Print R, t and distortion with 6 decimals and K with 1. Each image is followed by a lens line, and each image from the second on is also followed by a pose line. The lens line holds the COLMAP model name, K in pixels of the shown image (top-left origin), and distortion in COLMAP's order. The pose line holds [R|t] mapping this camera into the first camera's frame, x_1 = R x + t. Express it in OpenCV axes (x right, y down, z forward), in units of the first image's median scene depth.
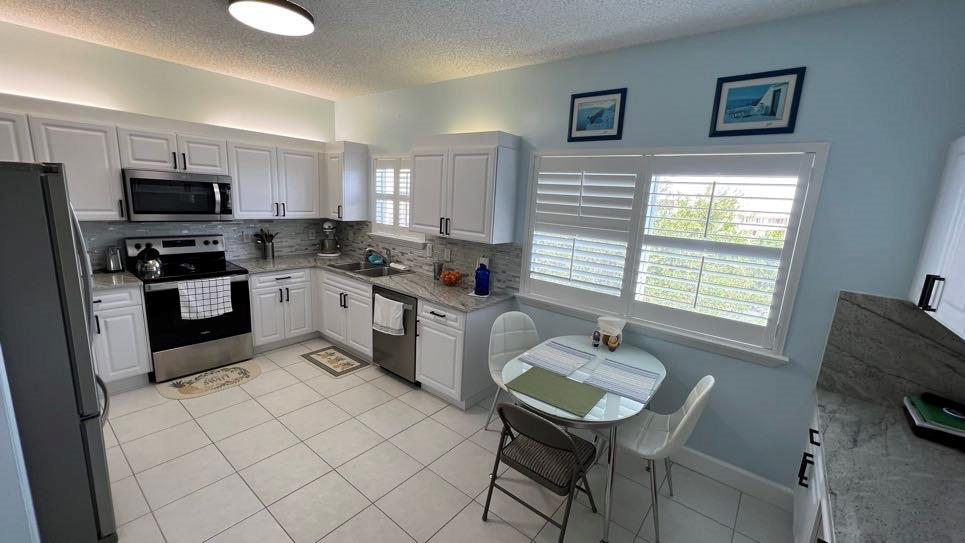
lens RADIAL K [[386.4, 0, 485.9], [0, 386.4, 274.9], [0, 0, 1]] dist [-0.000850, 0.000262]
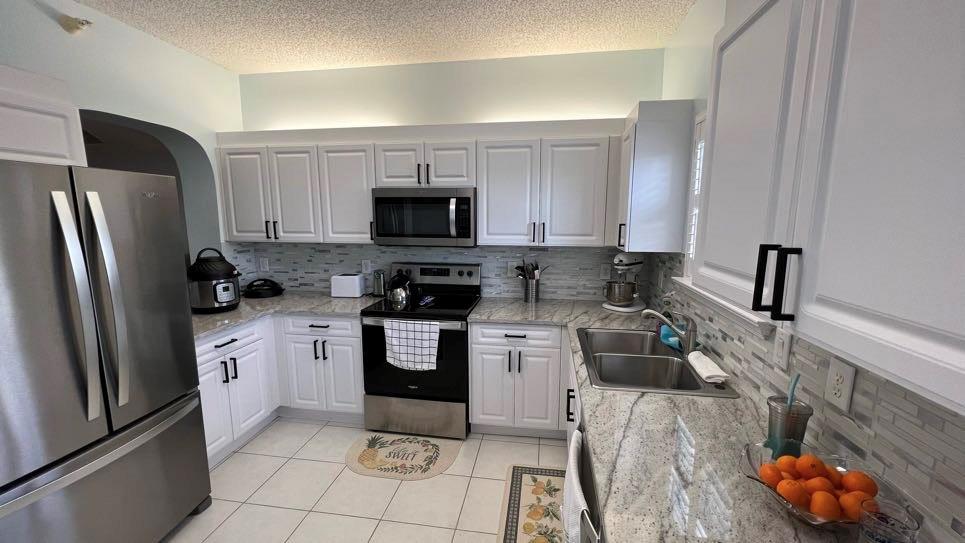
lens RADIAL K [[386.4, 0, 485.9], [0, 386.4, 274.9], [0, 0, 1]] dist [-0.000850, 0.000262]
pose [[0.494123, 0.078607, -0.865831, 0.005288], [-0.149078, 0.988814, 0.004695, -0.078994], [0.856515, 0.126756, 0.500315, 0.549731]]
